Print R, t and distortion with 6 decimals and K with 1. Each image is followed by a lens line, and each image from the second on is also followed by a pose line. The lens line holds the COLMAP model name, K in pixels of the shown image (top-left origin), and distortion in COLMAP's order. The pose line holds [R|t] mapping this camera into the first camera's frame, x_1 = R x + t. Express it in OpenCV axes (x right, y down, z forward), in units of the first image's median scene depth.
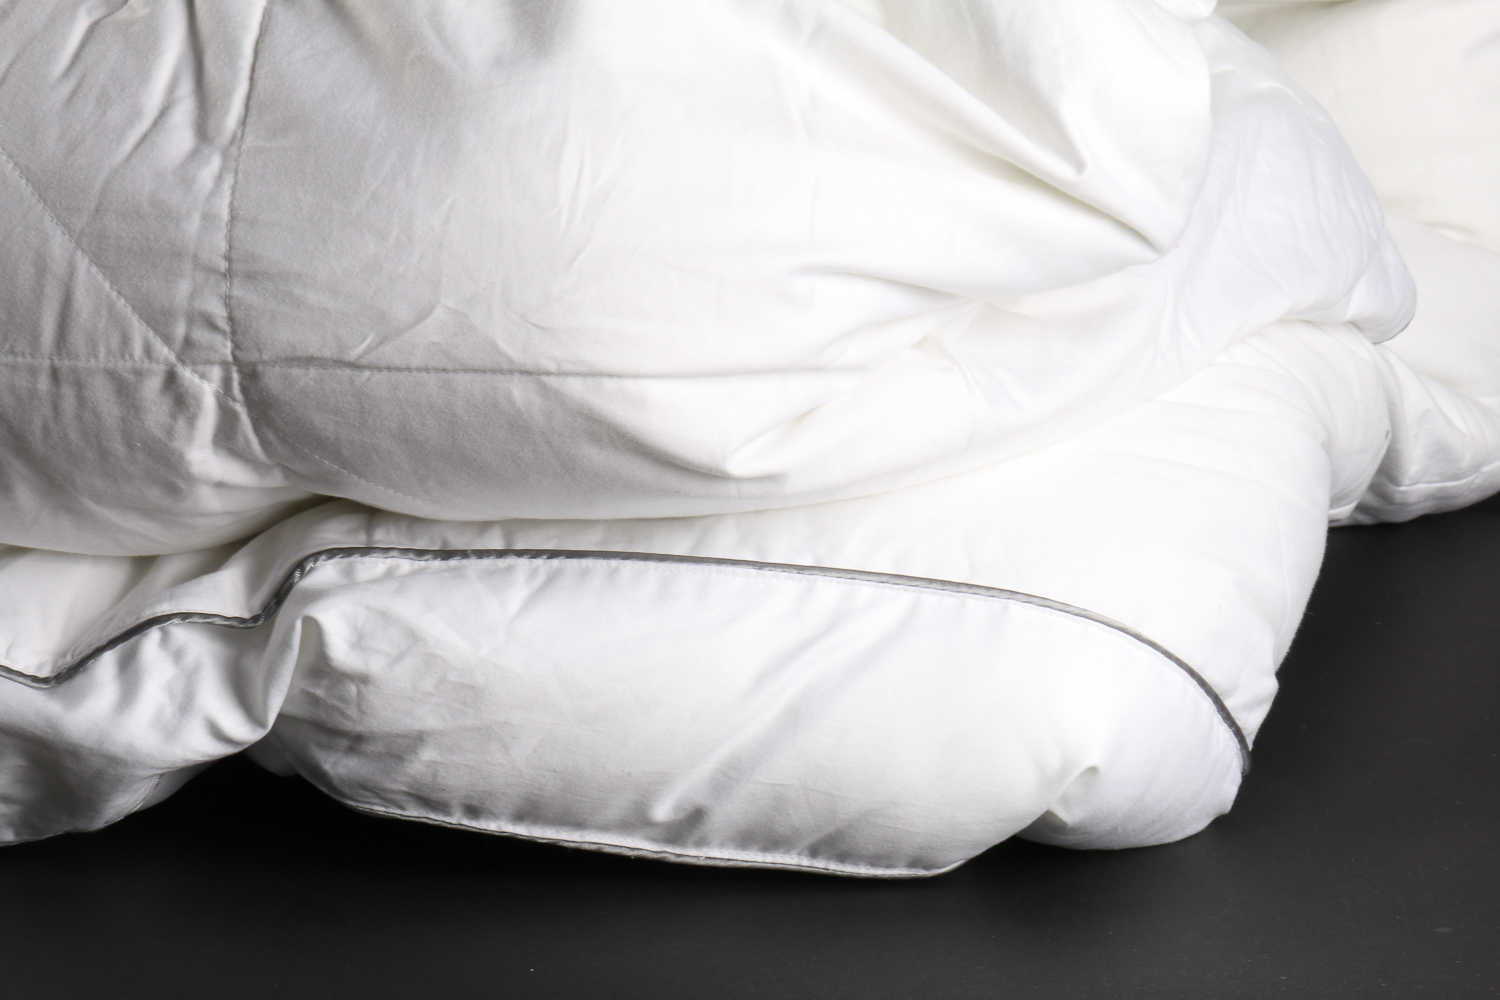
lens RADIAL K [[4748.4, 0, 750.0], [0, 4748.4, 500.0], [0, 0, 1]] dist [0.159953, 1.747813]
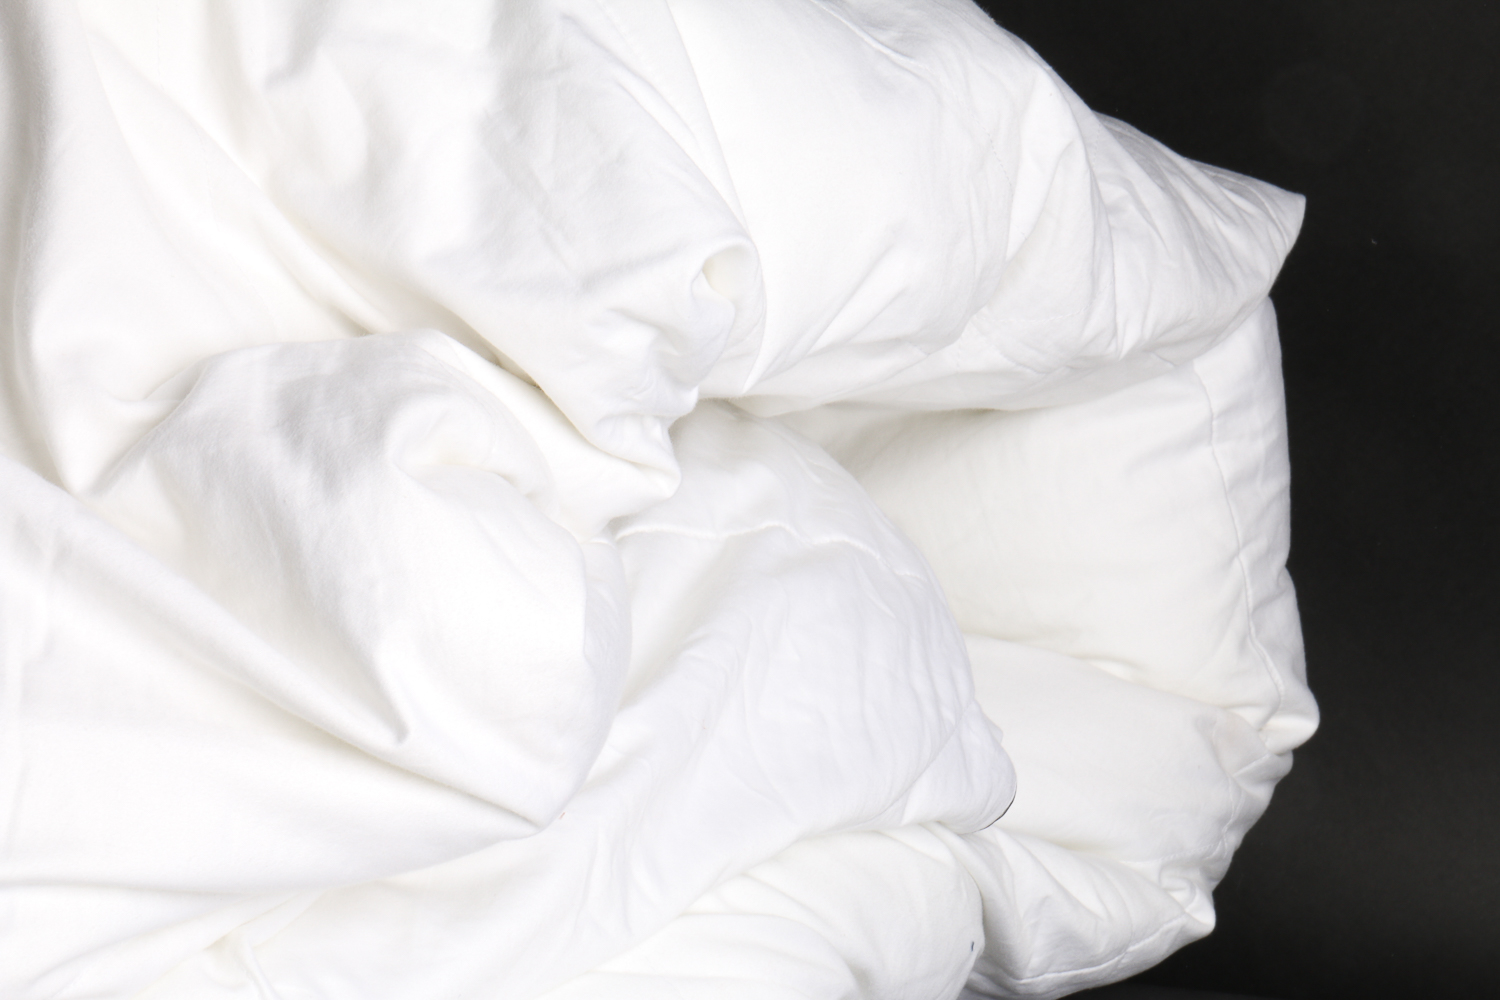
lens RADIAL K [[3784.6, 0, 750.0], [0, 3784.6, 500.0], [0, 0, 1]] dist [0.042336, 0.212384]
pose [[0.998419, 0.007524, -0.055702, 0.133808], [-0.008982, 0.999622, -0.025972, -0.077243], [0.055486, 0.026432, 0.998110, 0.324629]]
